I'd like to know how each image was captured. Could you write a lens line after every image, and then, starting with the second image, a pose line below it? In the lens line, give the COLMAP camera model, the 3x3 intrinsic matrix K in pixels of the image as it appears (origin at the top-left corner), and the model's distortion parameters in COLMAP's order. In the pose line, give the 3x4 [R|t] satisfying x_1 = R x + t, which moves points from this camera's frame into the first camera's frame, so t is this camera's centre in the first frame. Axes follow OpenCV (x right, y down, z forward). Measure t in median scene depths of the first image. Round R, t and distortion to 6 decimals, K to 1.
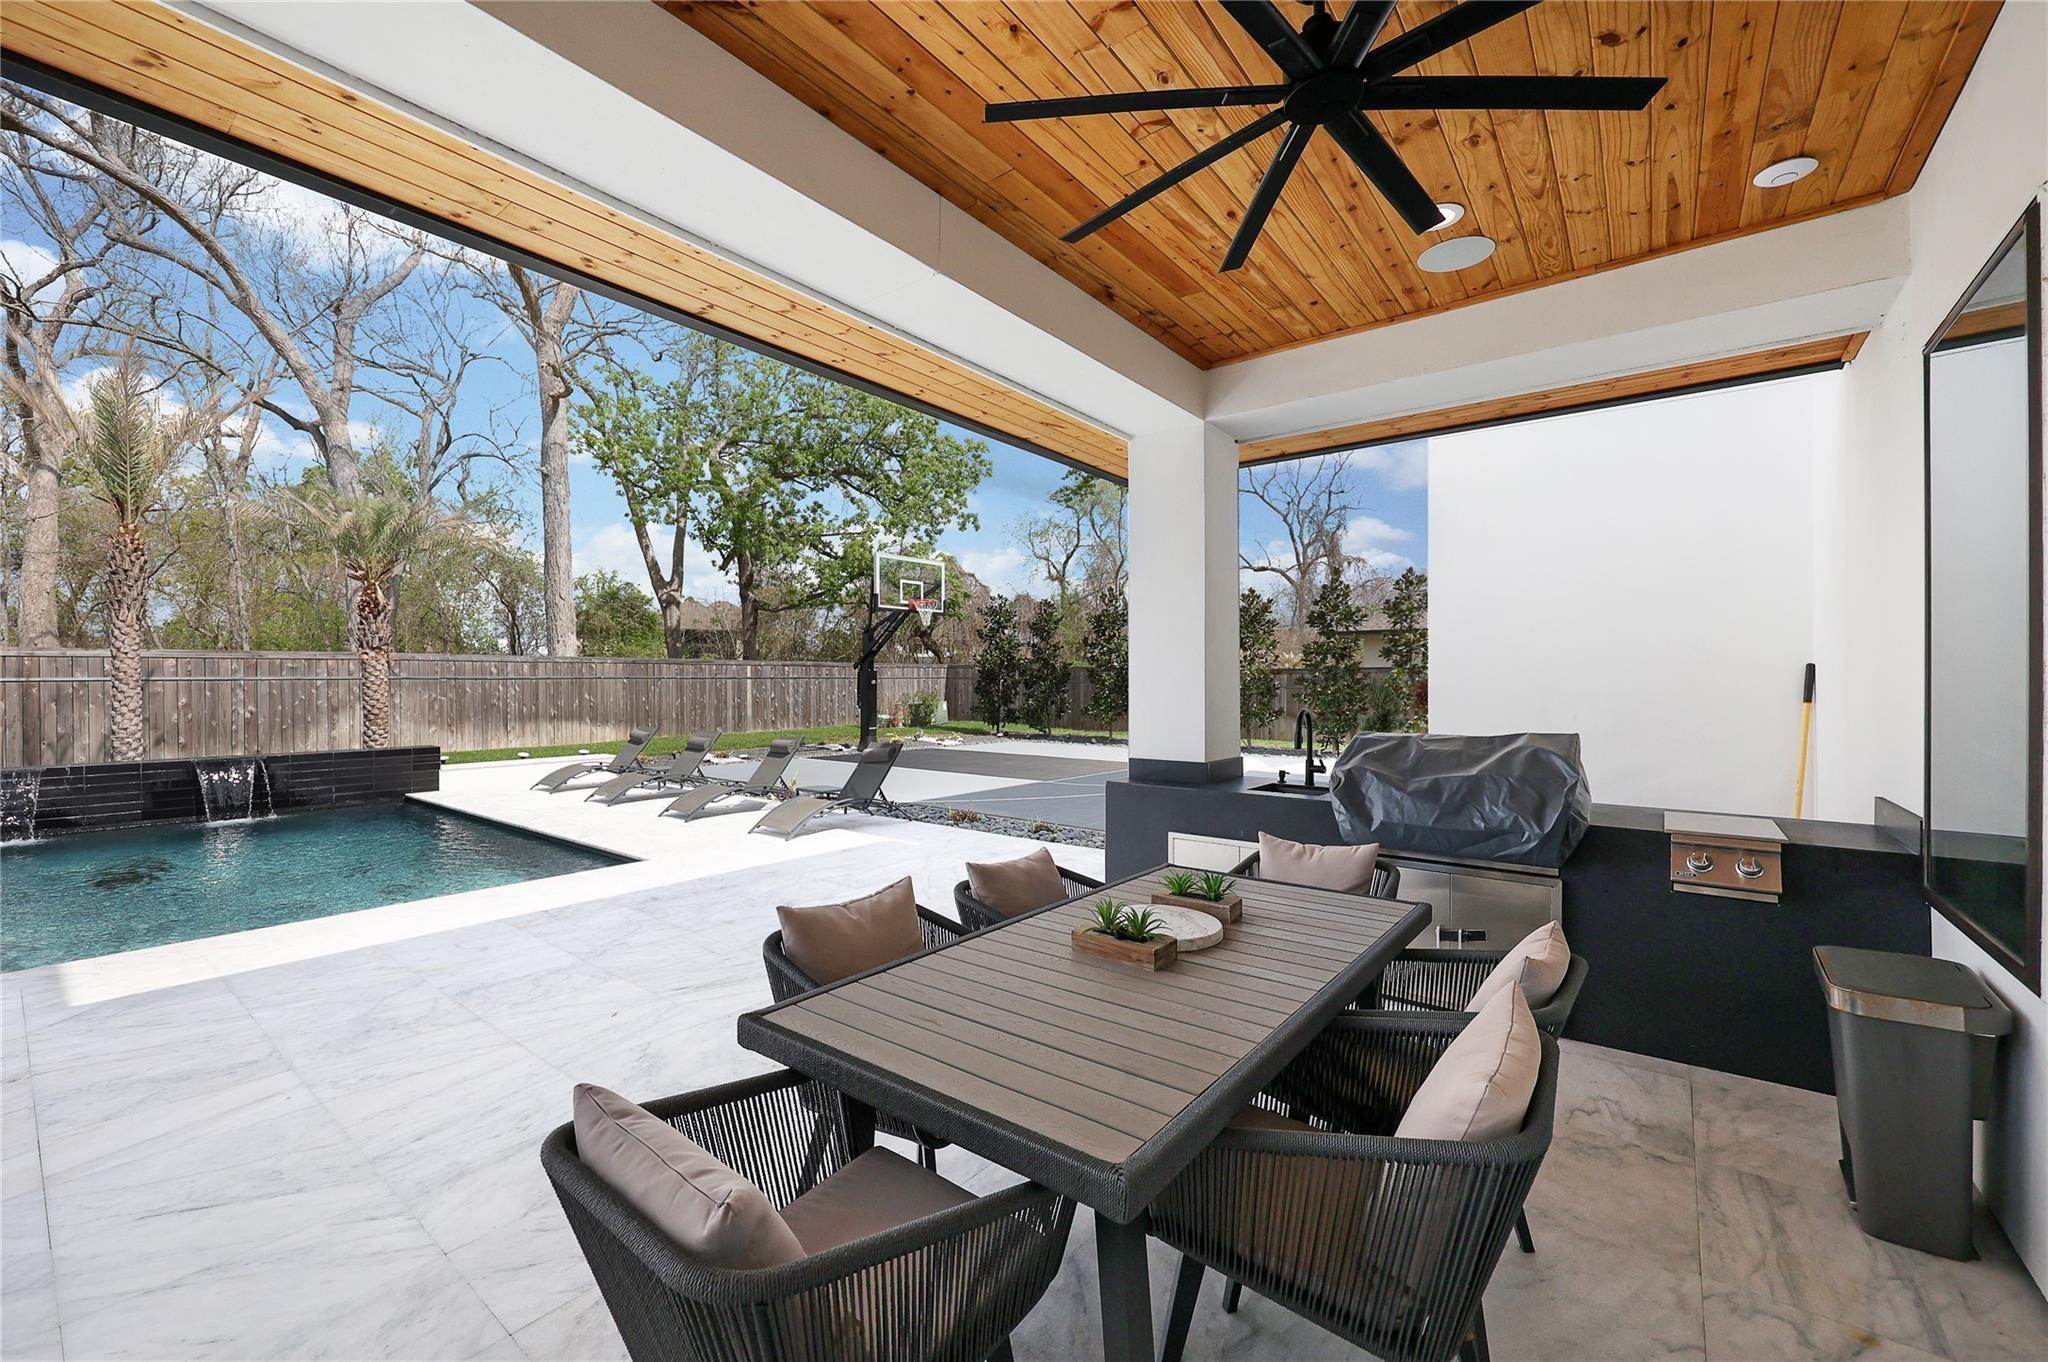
lens RADIAL K [[816.6, 0, 1019.5], [0, 816.6, 685.3], [0, 0, 1]] dist [0.000543, 0.000178]
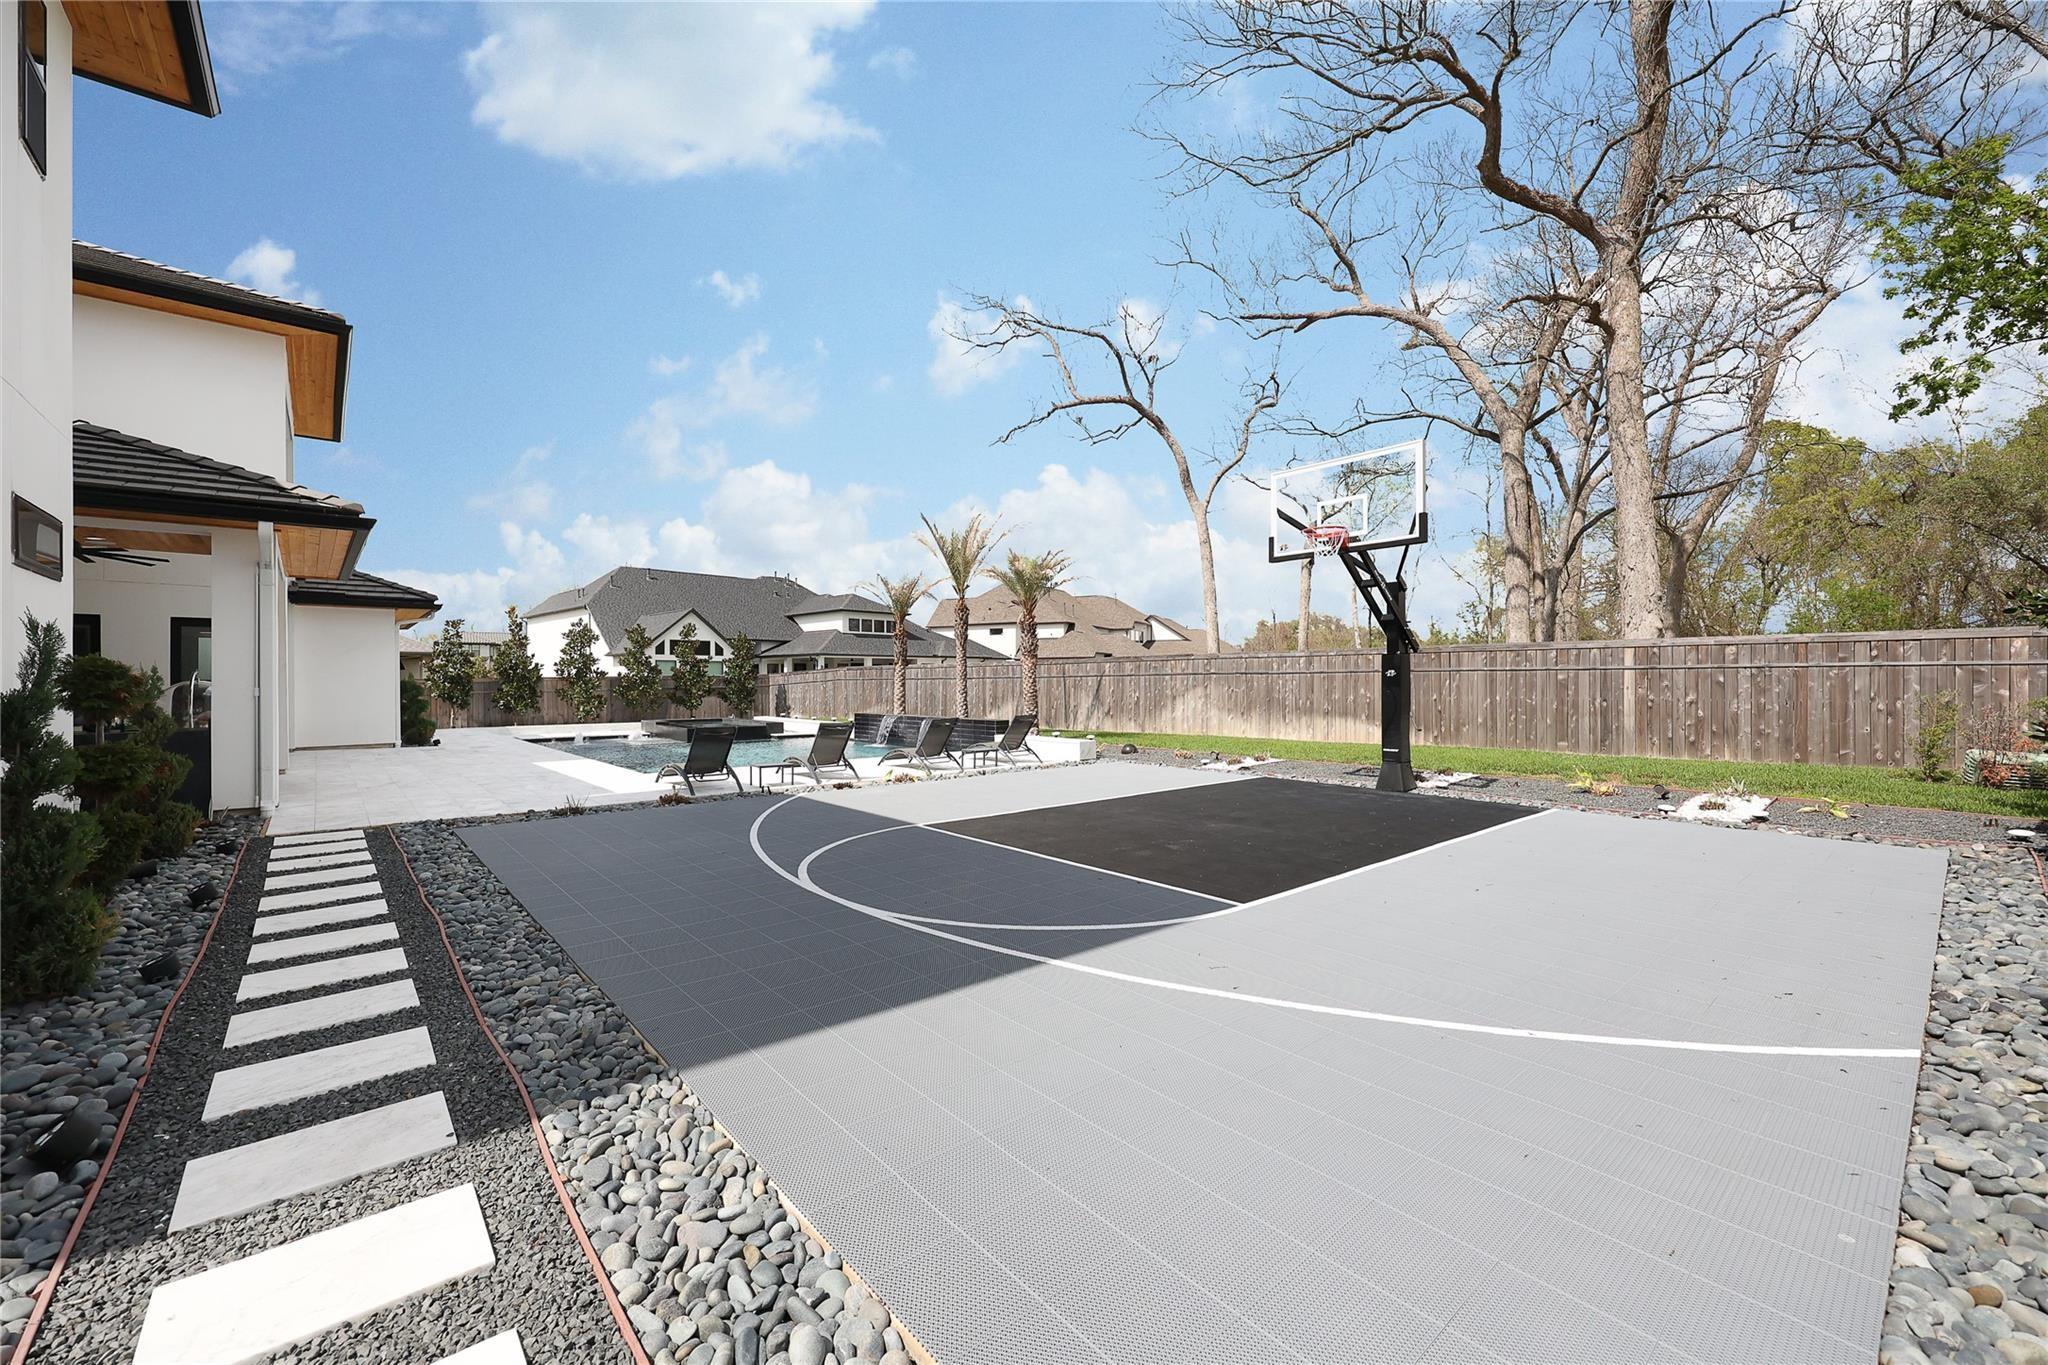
lens RADIAL K [[816.6, 0, 1023.3], [0, 816.6, 674.6], [0, 0, 1]] dist [0.000543, 0.000178]
pose [[-0.208151, 0.007564, -0.978067, 0.471009], [0.009673, 0.999937, 0.005674, -0.015691], [0.978049, -0.008280, -0.208211, 0.820211]]
